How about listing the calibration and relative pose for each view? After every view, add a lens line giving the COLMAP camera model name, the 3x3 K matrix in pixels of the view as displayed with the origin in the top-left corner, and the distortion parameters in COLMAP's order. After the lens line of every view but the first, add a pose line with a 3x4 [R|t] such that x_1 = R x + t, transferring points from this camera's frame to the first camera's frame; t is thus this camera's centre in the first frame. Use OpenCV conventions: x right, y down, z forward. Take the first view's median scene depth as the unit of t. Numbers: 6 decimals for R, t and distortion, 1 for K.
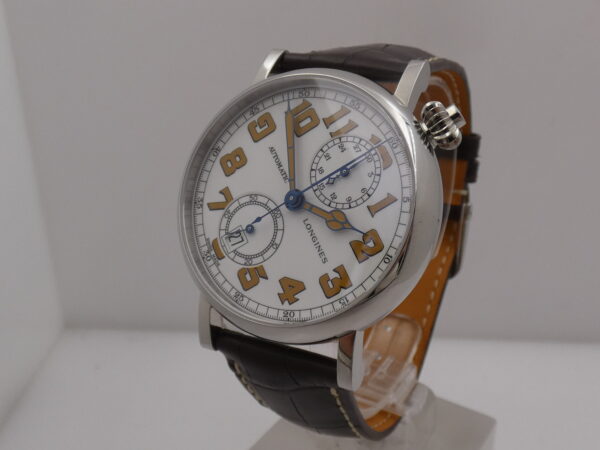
lens RADIAL K [[737.2, 0, 302.1], [0, 737.2, 222.3], [0, 0, 1]] dist [0.004205, 0.000000]
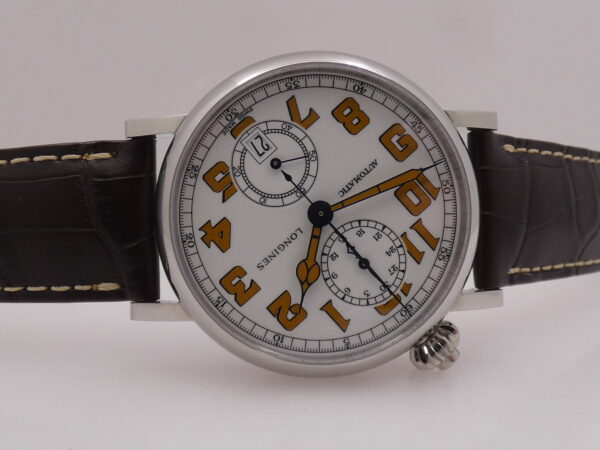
lens RADIAL K [[737.2, 0, 296.9], [0, 737.2, 221.8], [0, 0, 1]] dist [0.004205, 0.000000]
pose [[0.232136, 0.886843, 0.399527, -0.344615], [-0.972360, 0.200987, 0.118829, -0.101897], [0.025083, -0.416069, 0.908987, 0.216411]]
